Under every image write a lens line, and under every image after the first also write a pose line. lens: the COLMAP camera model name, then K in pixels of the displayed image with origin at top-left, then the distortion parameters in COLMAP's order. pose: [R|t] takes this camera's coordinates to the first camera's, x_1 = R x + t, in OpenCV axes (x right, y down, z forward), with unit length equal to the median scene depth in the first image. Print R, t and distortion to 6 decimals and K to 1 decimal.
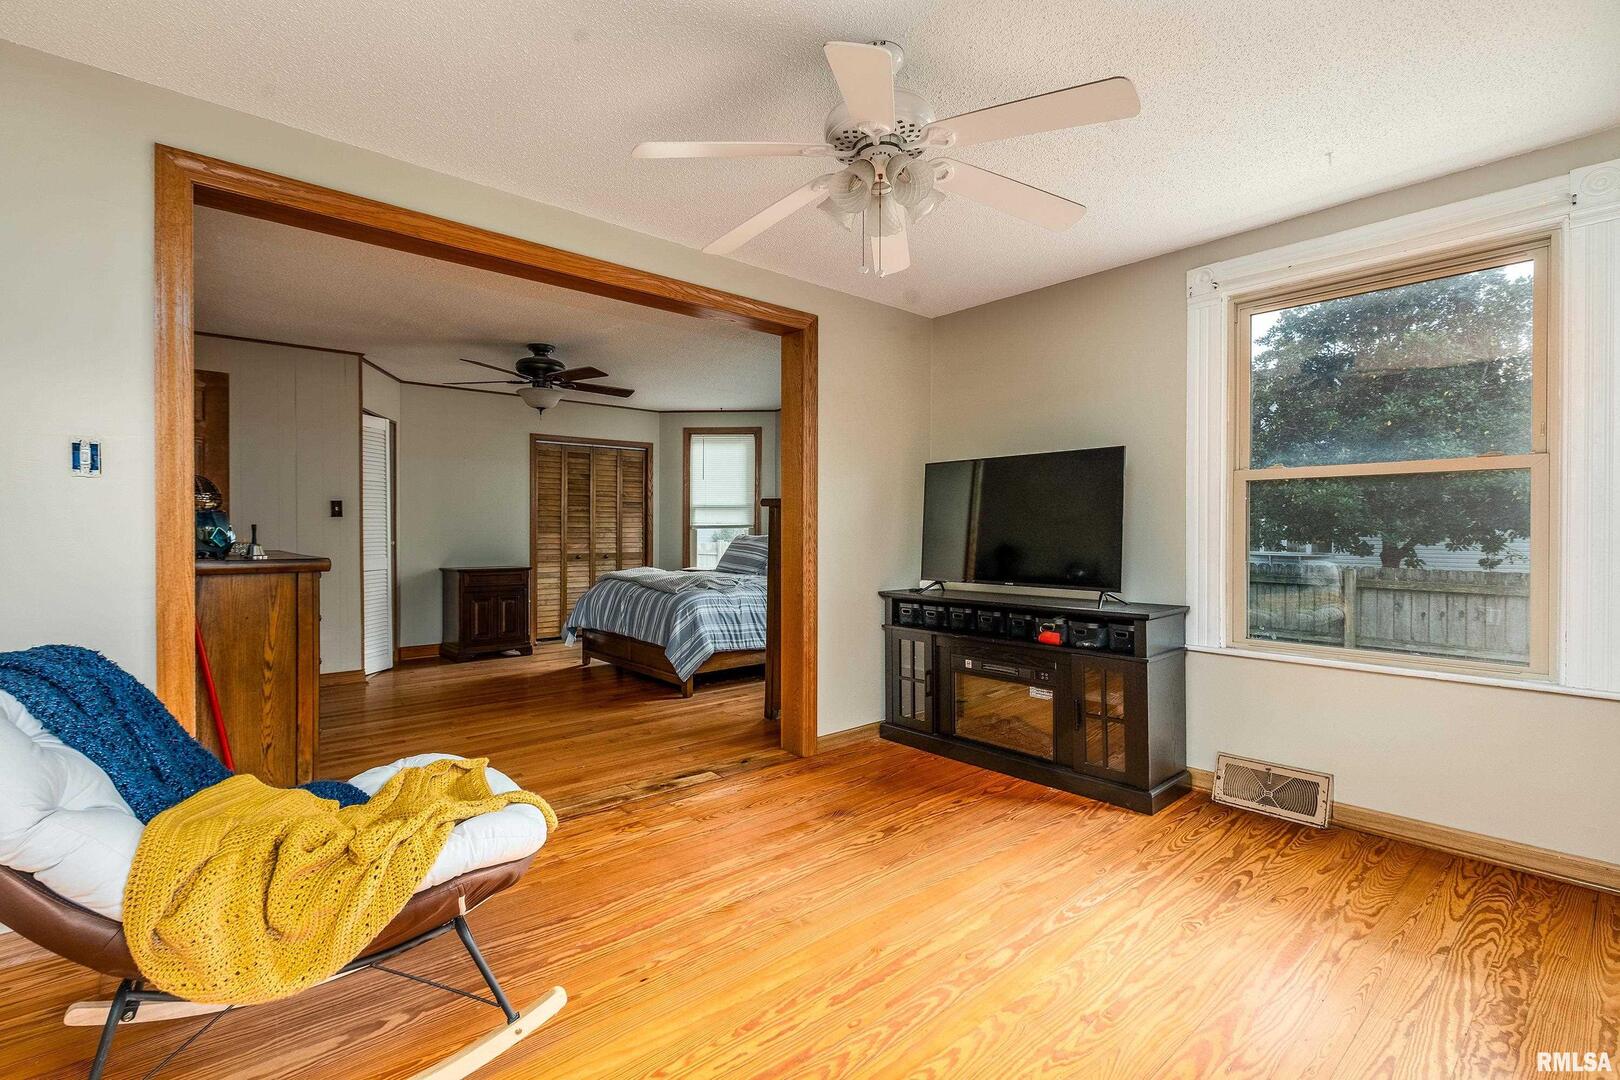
lens RADIAL K [[753.6, 0, 793.9], [0, 753.6, 536.5], [0, 0, 1]] dist [-0.000163, 0.000464]
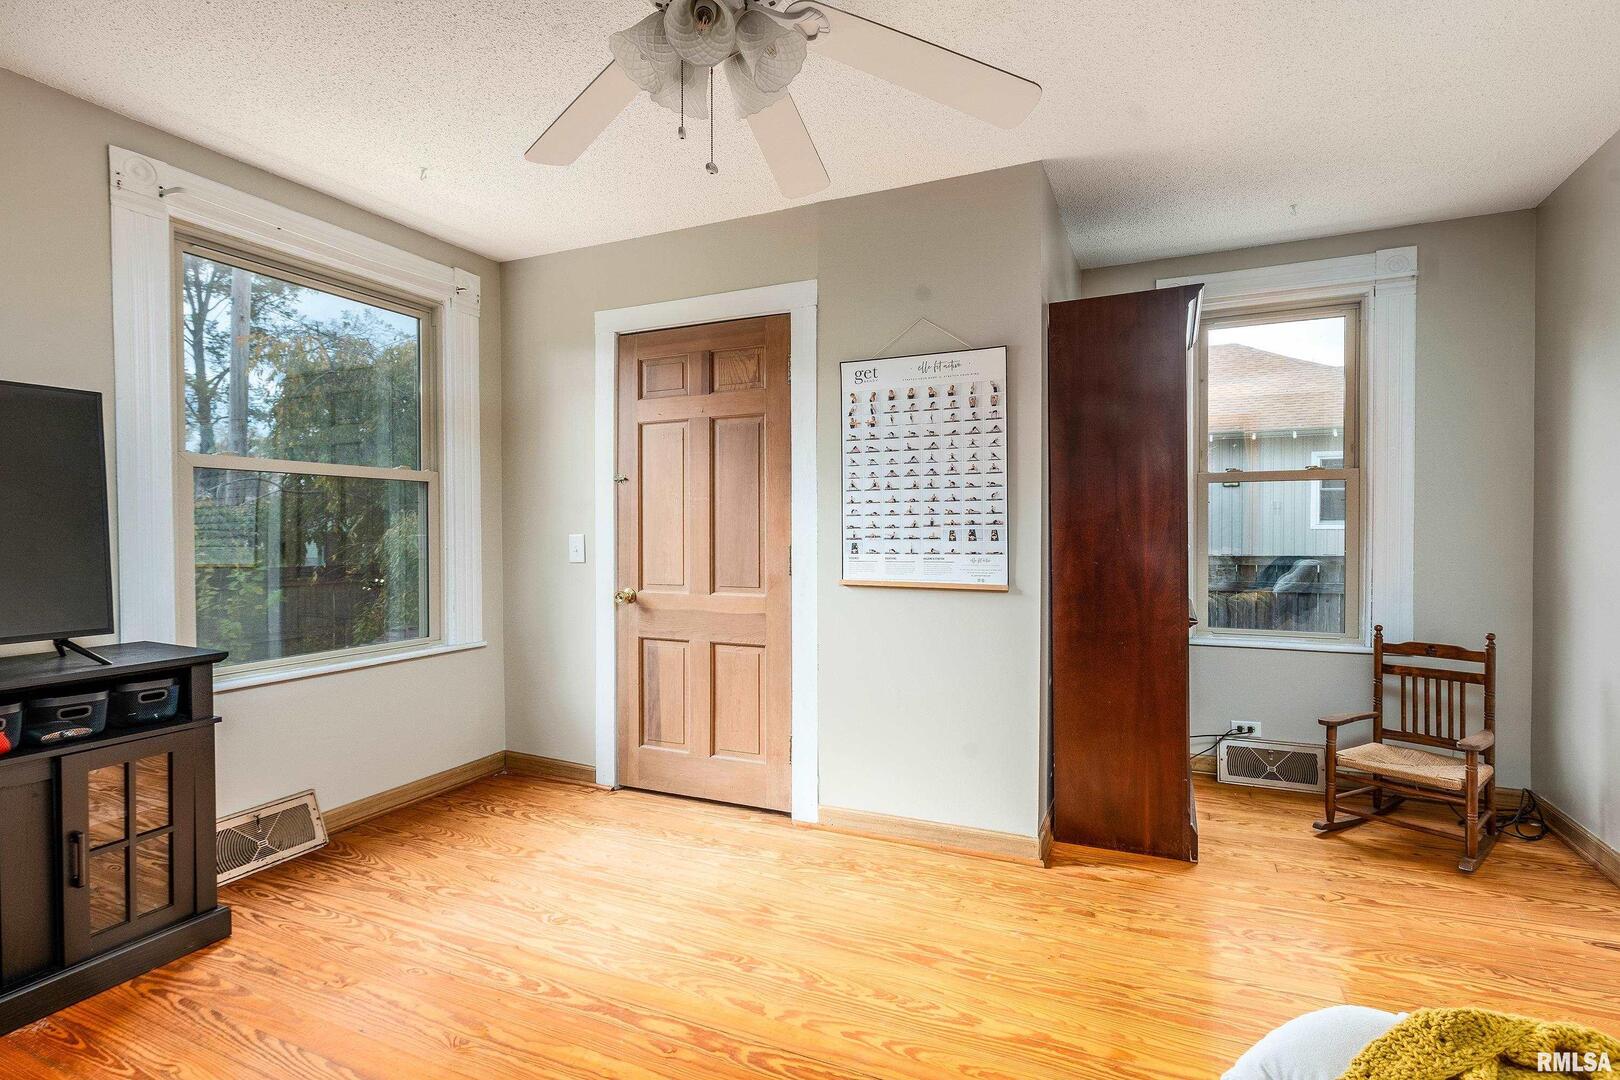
lens RADIAL K [[753.6, 0, 793.9], [0, 753.6, 536.5], [0, 0, 1]] dist [-0.000163, 0.000464]
pose [[-0.399909, -0.011084, 0.916488, -0.411297], [0.006484, 0.999868, 0.014922, -0.010982], [-0.916532, 0.011910, -0.399784, 0.863951]]
